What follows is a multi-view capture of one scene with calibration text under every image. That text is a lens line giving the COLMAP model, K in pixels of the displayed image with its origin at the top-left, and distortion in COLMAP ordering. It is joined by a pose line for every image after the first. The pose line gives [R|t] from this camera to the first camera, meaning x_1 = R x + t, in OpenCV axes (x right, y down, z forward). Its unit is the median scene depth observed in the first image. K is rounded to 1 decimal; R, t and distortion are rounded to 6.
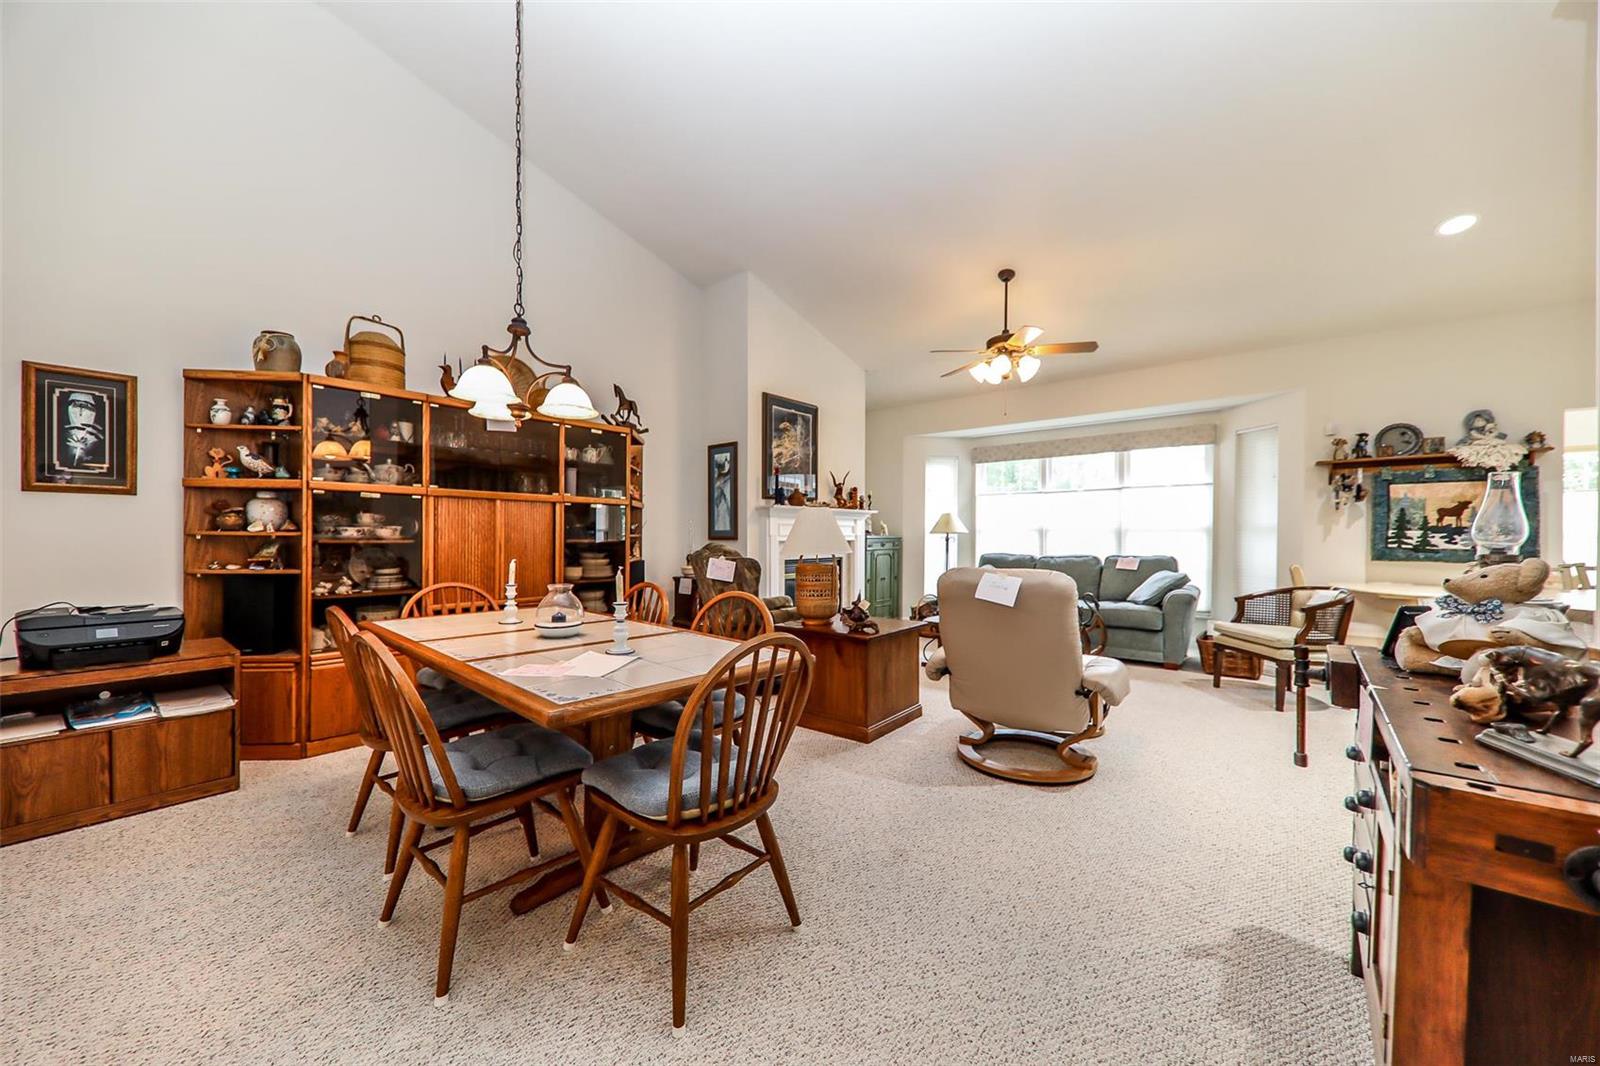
lens RADIAL K [[584.6, 0, 807.7], [0, 584.6, 542.4], [0, 0, 1]] dist [-0.007057, -0.000428]
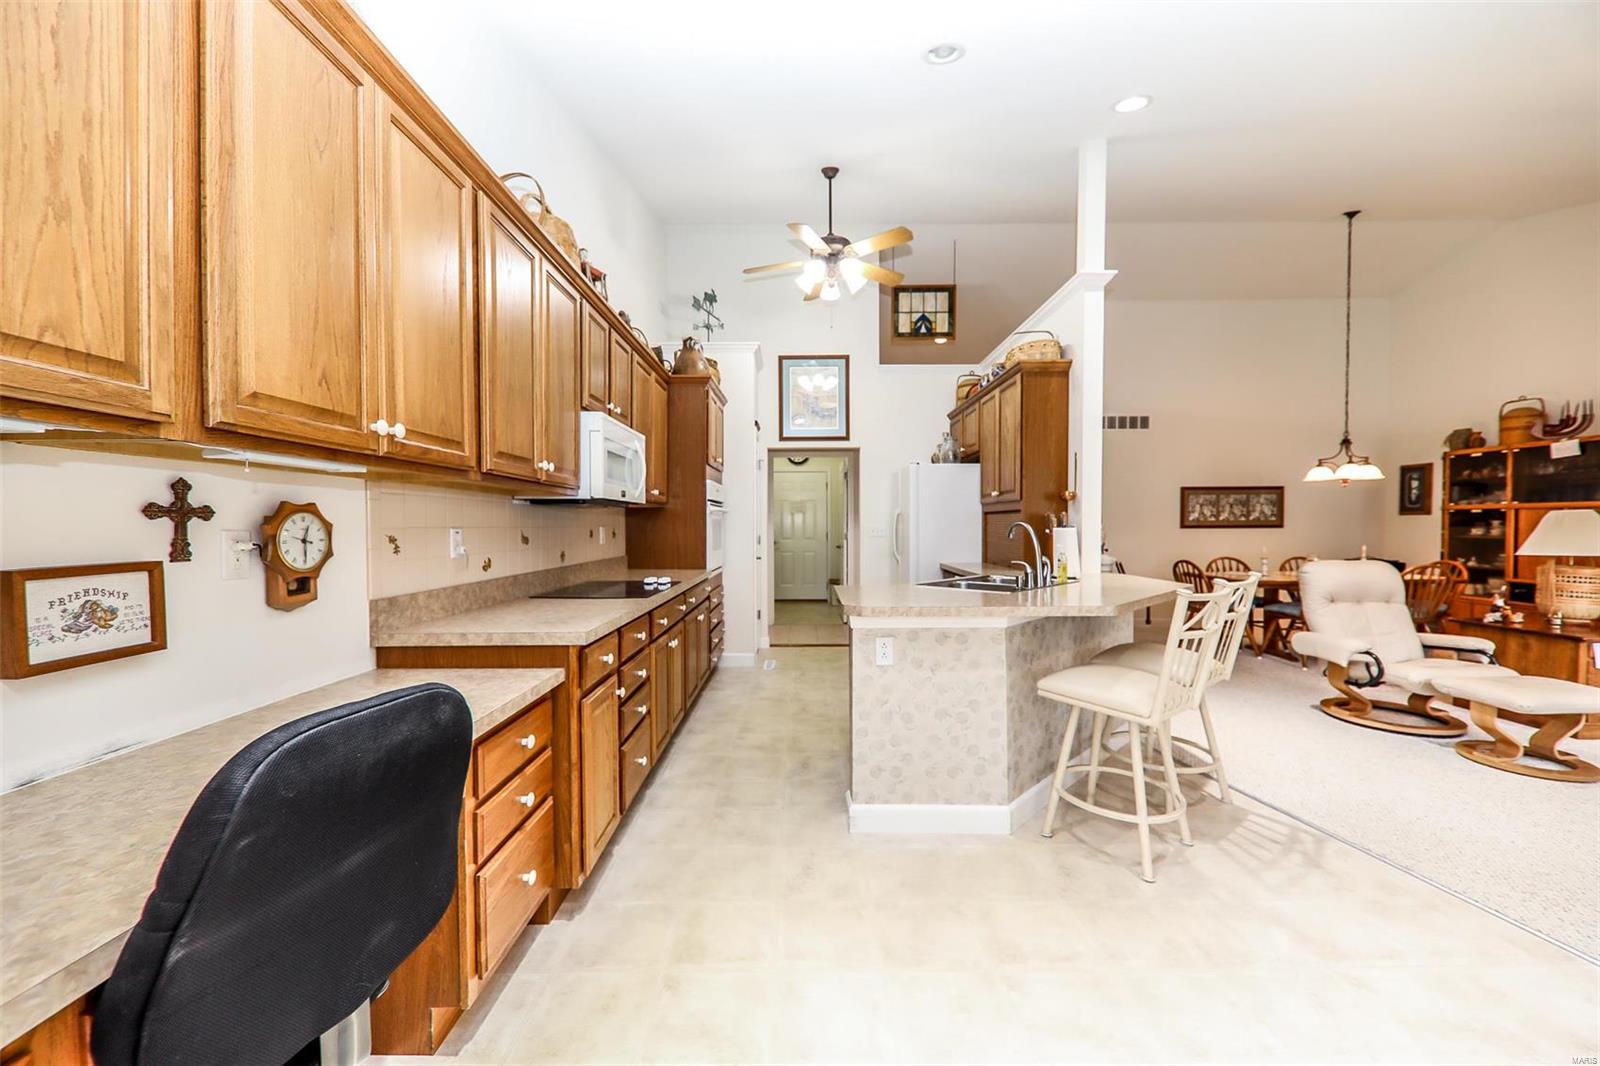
lens RADIAL K [[584.6, 0, 794.1], [0, 584.6, 538.9], [0, 0, 1]] dist [-0.007057, -0.000428]
pose [[-0.787426, 0.015786, -0.616206, 1.877592], [-0.003844, 0.999527, 0.030518, -0.039940], [0.616397, 0.026399, -0.786993, 1.062914]]
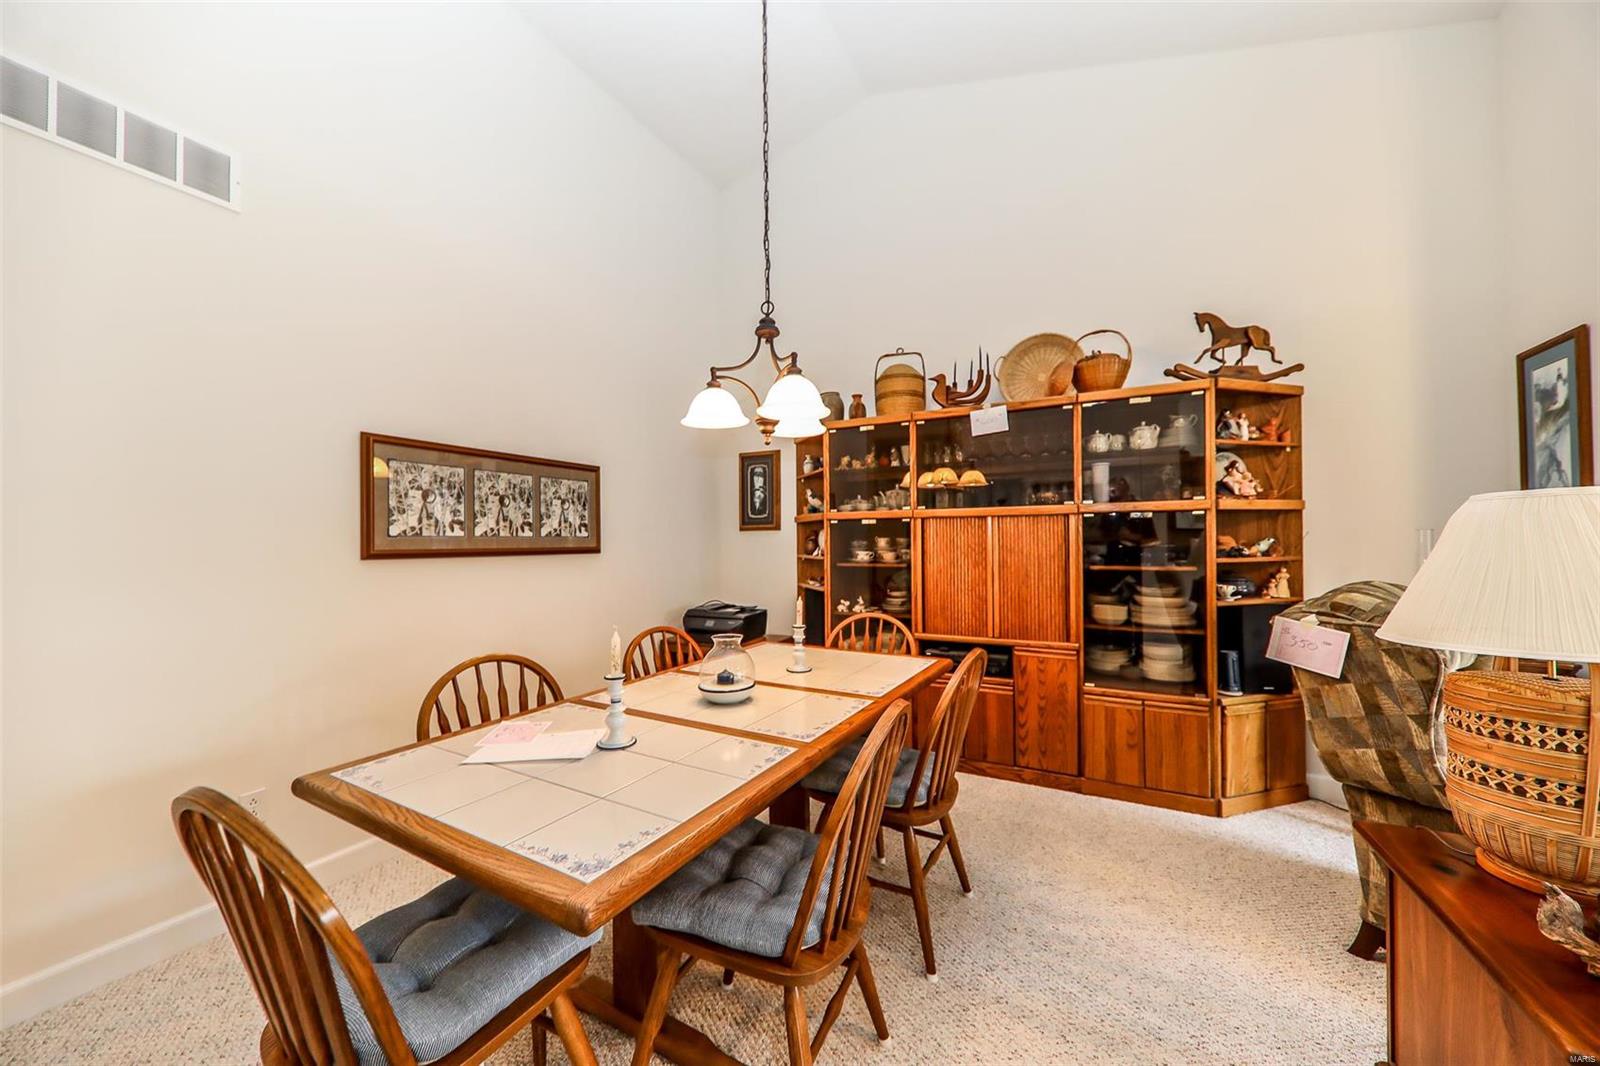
lens RADIAL K [[584.6, 0, 788.6], [0, 584.6, 543.7], [0, 0, 1]] dist [-0.007057, -0.000428]
pose [[0.185070, -0.003032, -0.982721, 0.257571], [-0.000039, 0.999995, -0.003093, -0.036460], [0.982725, 0.000611, 0.185069, 0.633883]]
